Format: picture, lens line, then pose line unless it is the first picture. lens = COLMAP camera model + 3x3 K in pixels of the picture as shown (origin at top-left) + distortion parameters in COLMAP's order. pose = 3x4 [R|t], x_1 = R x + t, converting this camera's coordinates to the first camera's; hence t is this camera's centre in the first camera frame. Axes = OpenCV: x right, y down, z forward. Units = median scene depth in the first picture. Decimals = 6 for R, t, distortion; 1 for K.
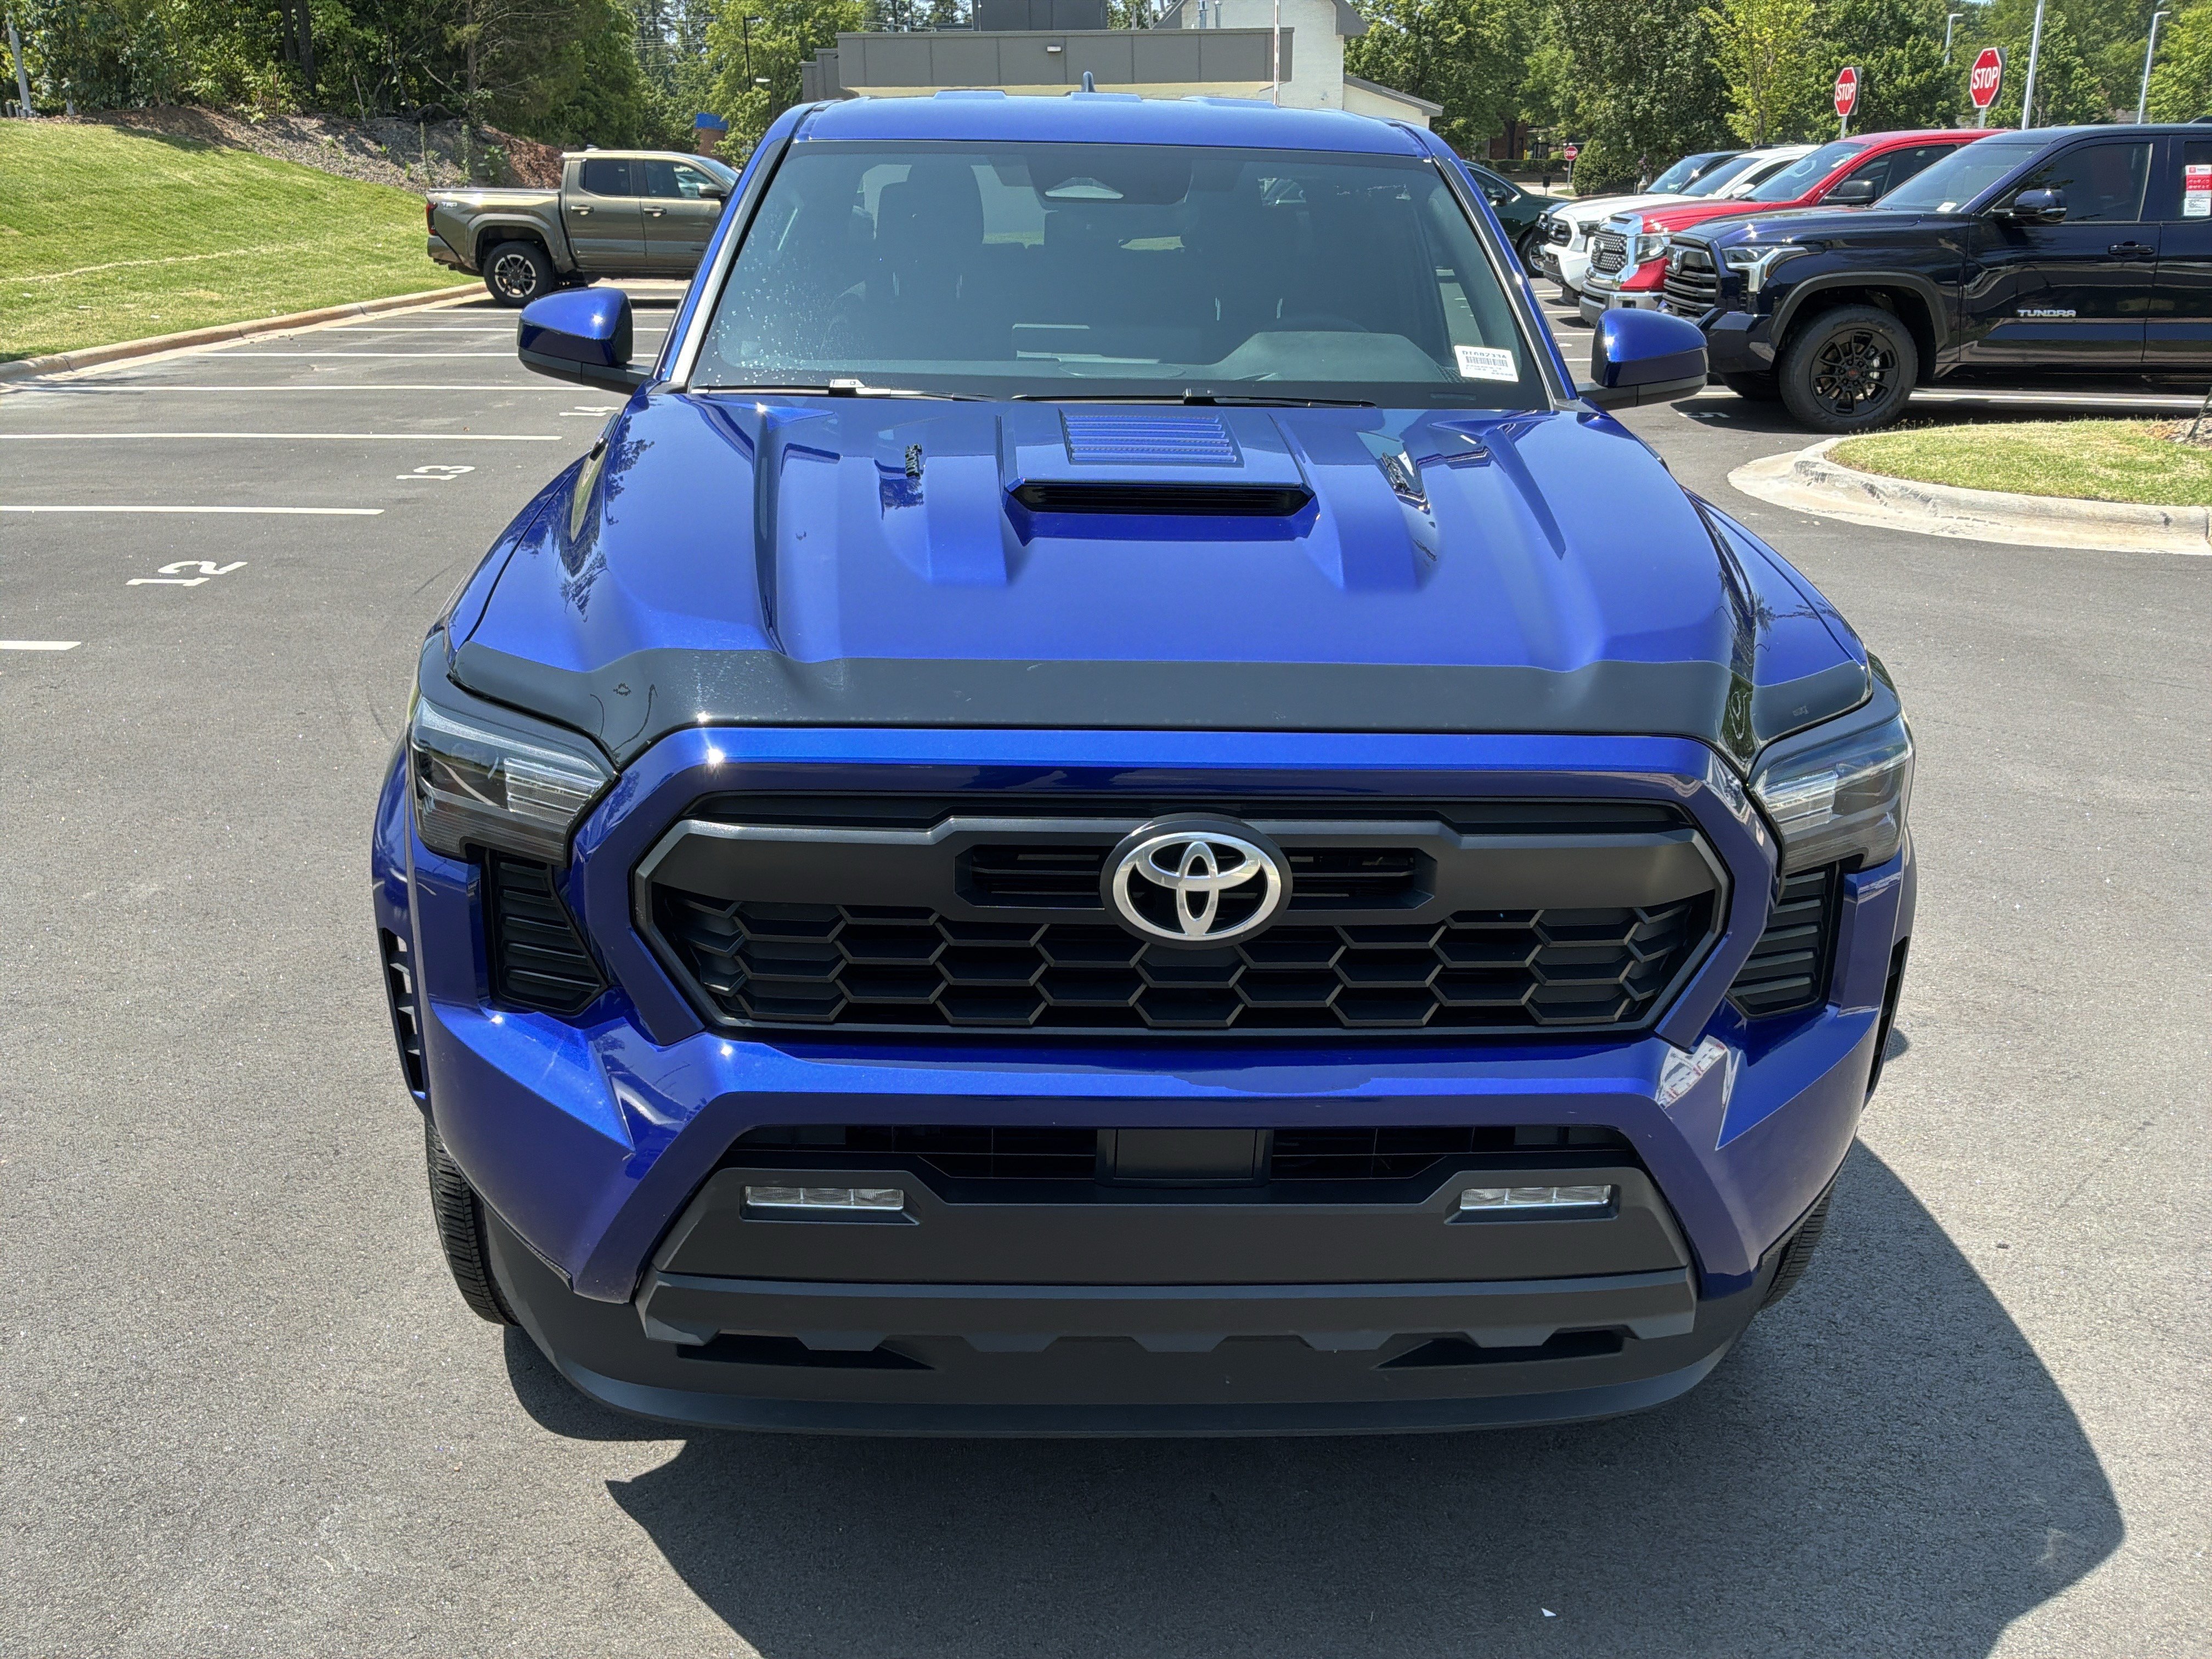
lens RADIAL K [[1894.1, 0, 1112.1], [0, 1894.1, 821.3], [0, 0, 1]] dist [0.034262, -0.113356]
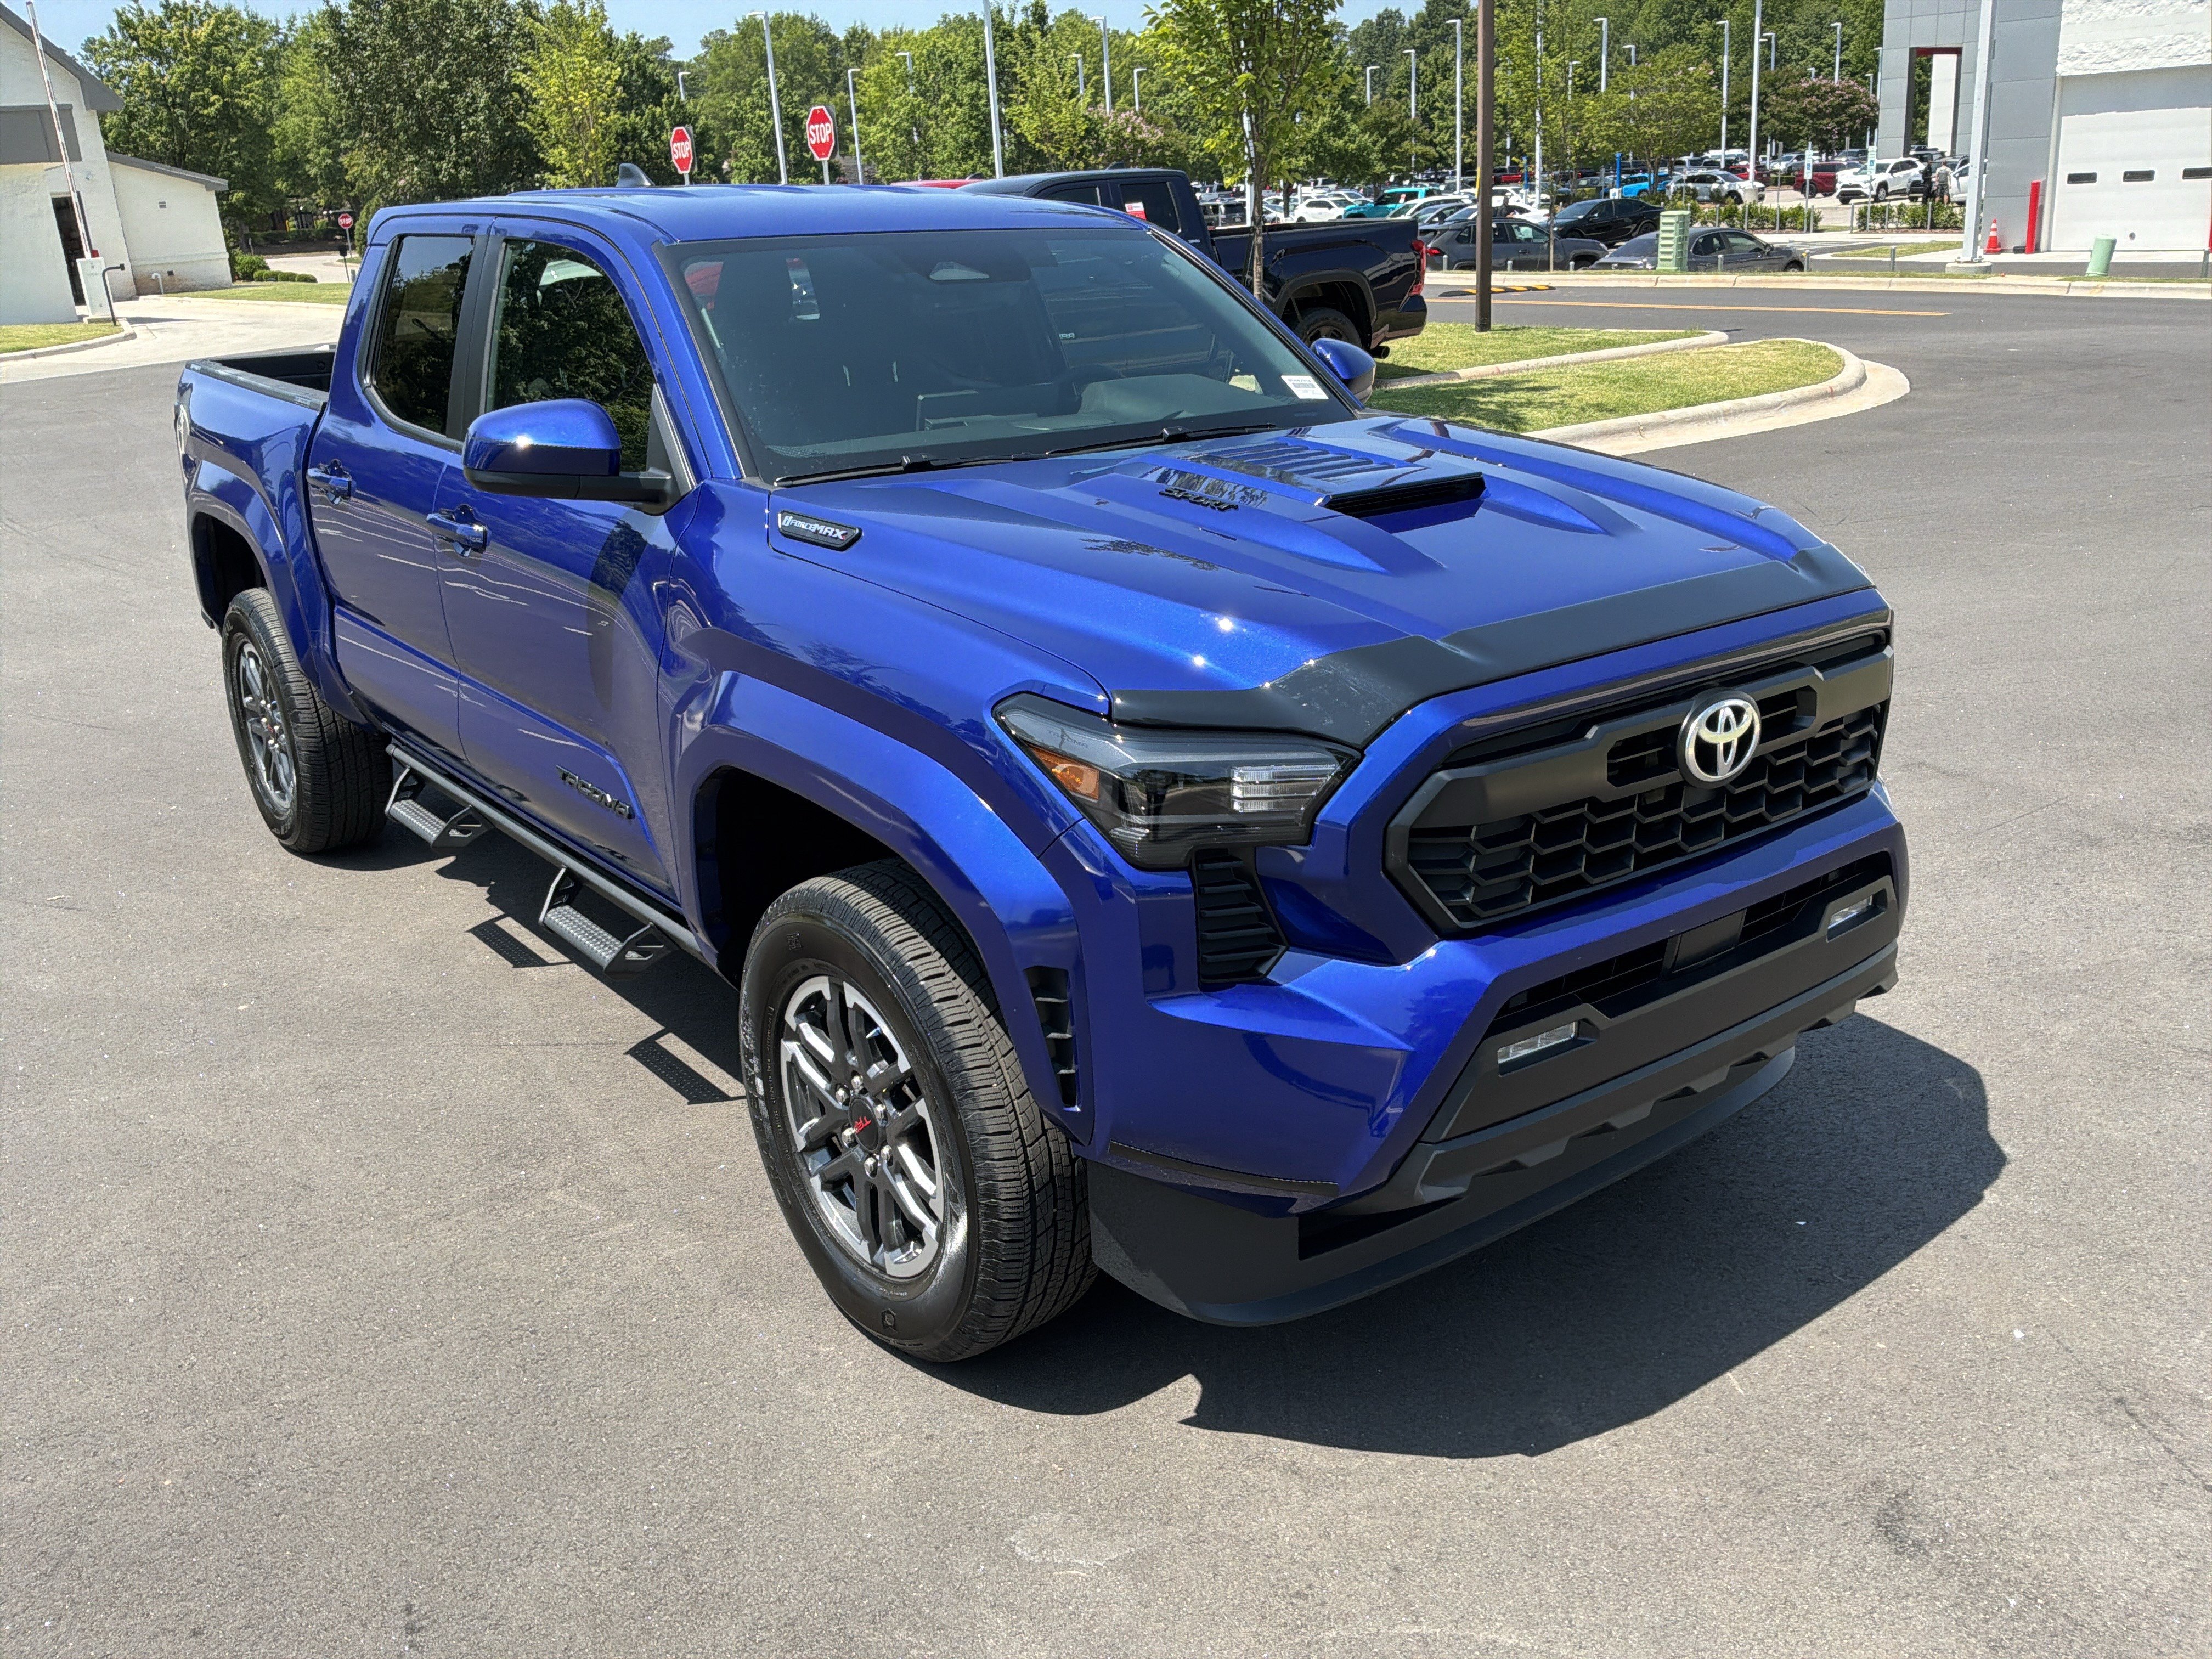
lens RADIAL K [[1882.1, 0, 1096.3], [0, 1882.1, 828.8], [0, 0, 1]] dist [0.044466, -0.114759]
pose [[0.811990, -0.224821, 0.538635, -0.068608], [0.237030, 0.970331, 0.047685, -0.004909], [-0.533375, 0.088953, 0.841189, 0.004230]]
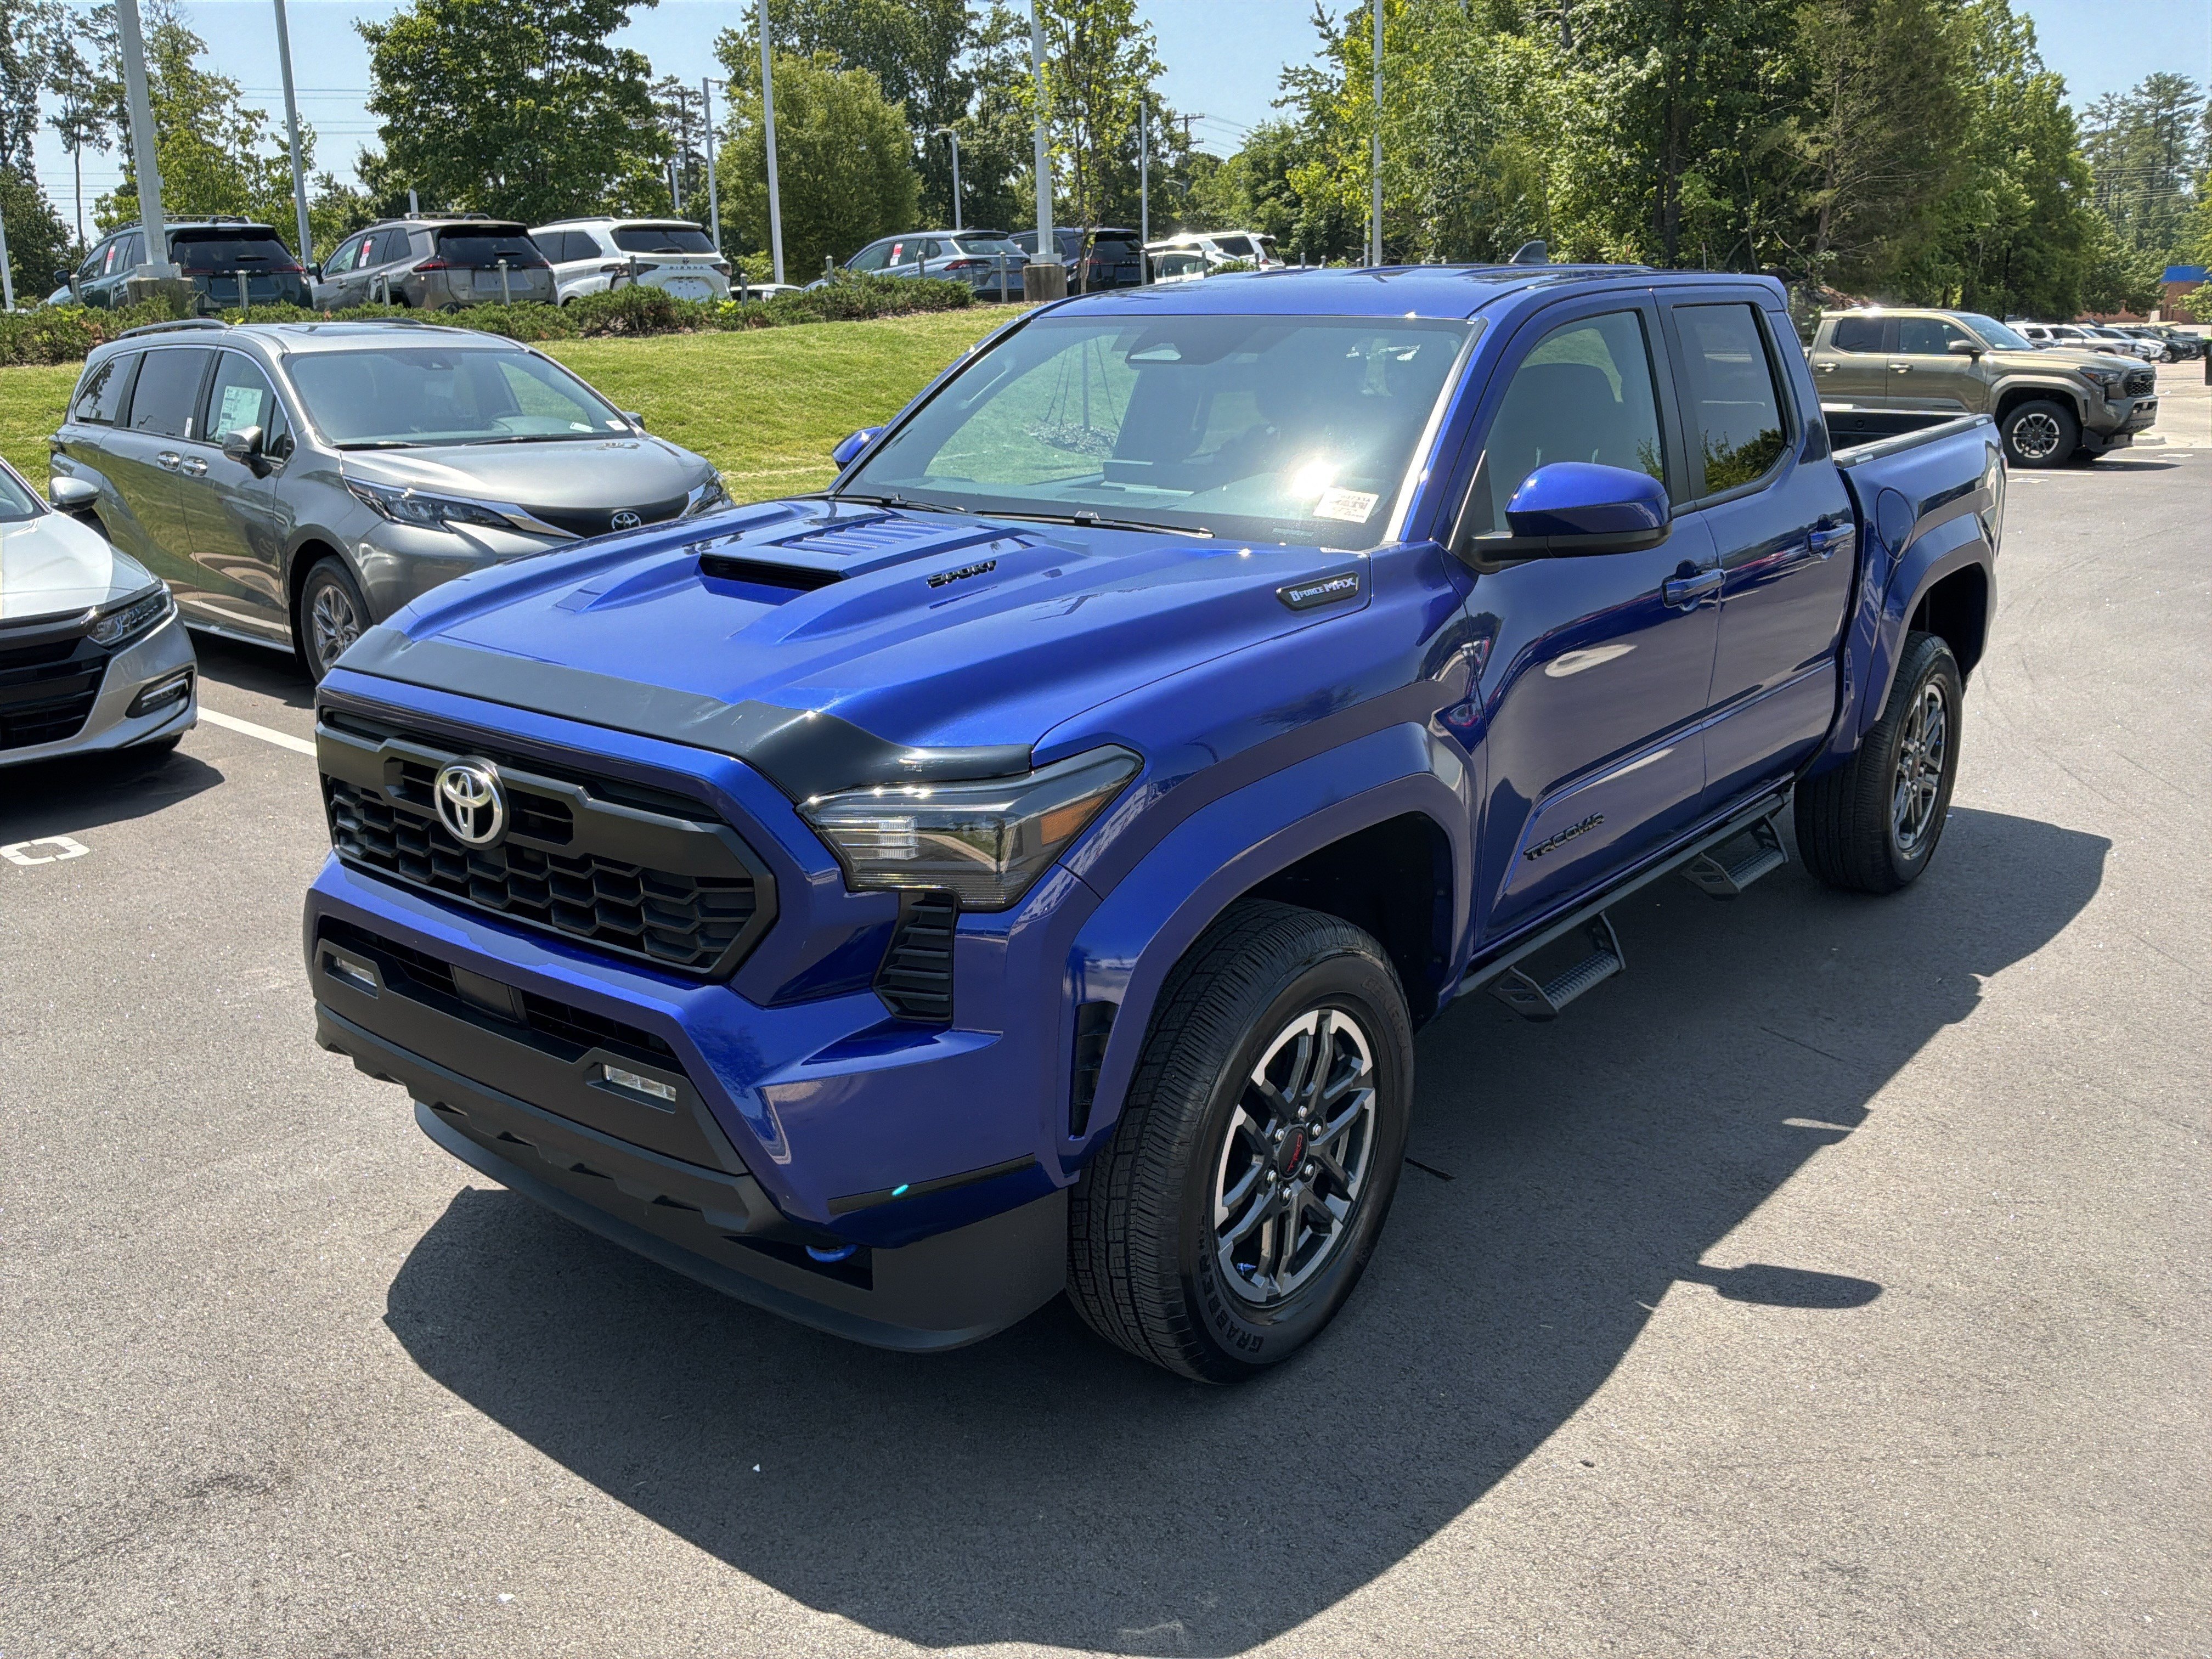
lens RADIAL K [[1882.1, 0, 1096.3], [0, 1882.1, 828.8], [0, 0, 1]] dist [0.044466, -0.114759]
pose [[0.744773, 0.151727, -0.649840, 0.086614], [-0.198361, 0.980128, 0.001504, -0.002964], [0.637154, 0.127783, 0.760070, 0.010878]]
